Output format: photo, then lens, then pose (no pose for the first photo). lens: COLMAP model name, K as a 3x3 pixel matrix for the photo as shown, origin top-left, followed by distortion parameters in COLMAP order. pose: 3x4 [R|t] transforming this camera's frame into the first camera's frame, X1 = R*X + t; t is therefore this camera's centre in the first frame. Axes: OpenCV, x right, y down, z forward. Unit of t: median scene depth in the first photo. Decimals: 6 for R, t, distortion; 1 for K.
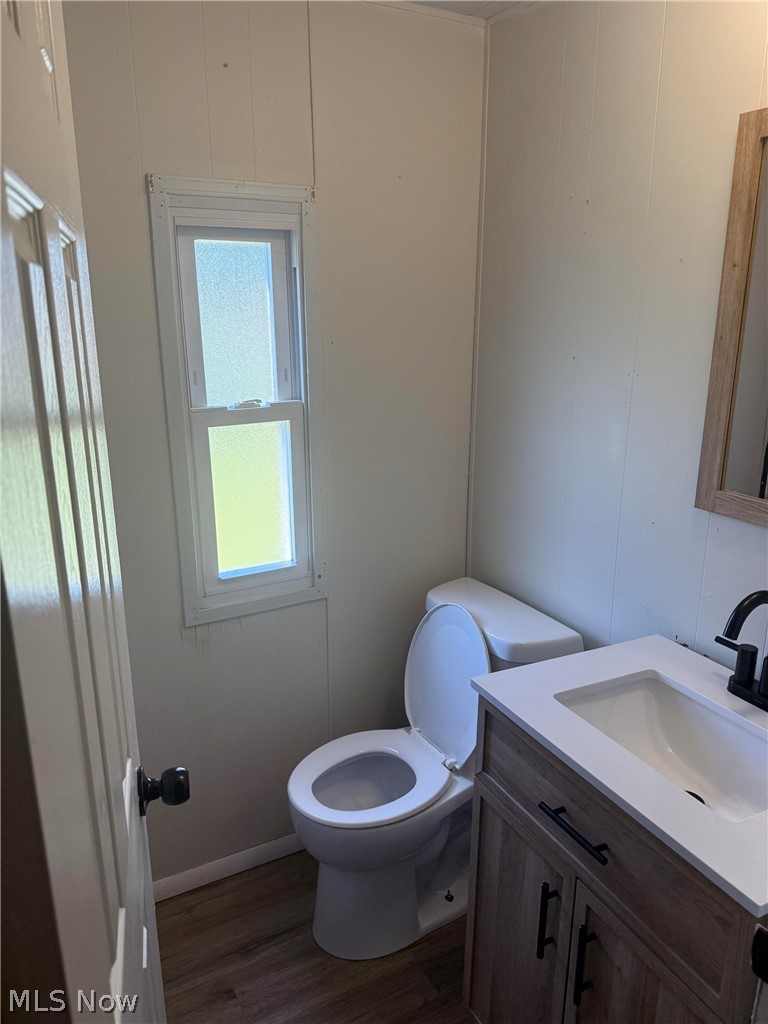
lens RADIAL K [[720.2, 0, 384.0], [0, 720.2, 512.0], [0, 0, 1]] dist [0.094447, -0.142609]
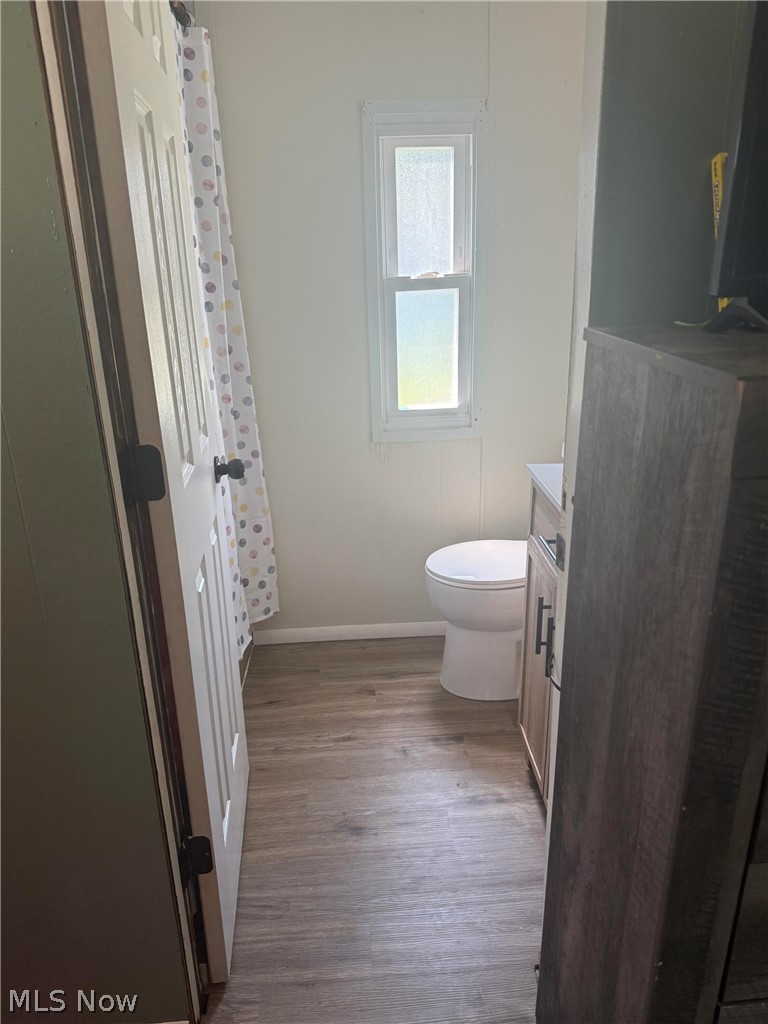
lens RADIAL K [[720.2, 0, 384.0], [0, 720.2, 512.0], [0, 0, 1]] dist [0.094447, -0.142609]
pose [[0.905568, 0.122212, -0.406216, 0.349393], [-0.092519, 0.991449, 0.092031, 0.173319], [0.413990, -0.045758, 0.909131, -0.276303]]
